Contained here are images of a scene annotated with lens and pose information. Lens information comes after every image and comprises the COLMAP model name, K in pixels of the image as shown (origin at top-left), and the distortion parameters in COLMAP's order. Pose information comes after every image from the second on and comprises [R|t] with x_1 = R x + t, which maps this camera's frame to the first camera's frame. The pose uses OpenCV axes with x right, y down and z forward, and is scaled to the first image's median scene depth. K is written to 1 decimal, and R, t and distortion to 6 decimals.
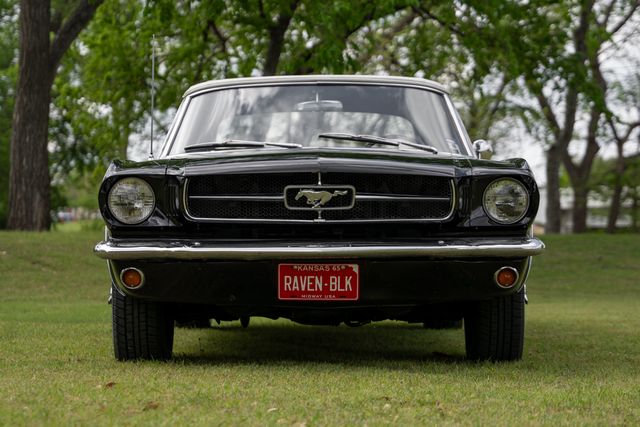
lens RADIAL K [[1455.9, 0, 320.0], [0, 1455.9, 132.5], [0, 0, 1]] dist [0.110434, 0.727878]
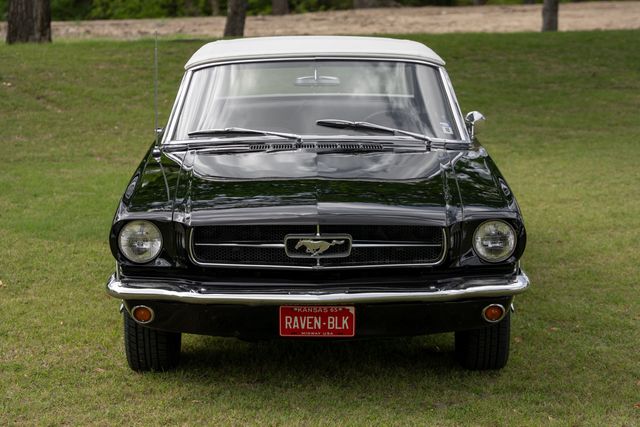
lens RADIAL K [[1455.9, 0, 320.0], [0, 1455.9, 132.5], [0, 0, 1]] dist [0.110434, 0.727878]
pose [[0.999998, -0.001820, 0.000763, 0.000384], [0.001656, 0.984193, 0.177091, -0.222376], [-0.001073, -0.177090, 0.984194, -0.027819]]
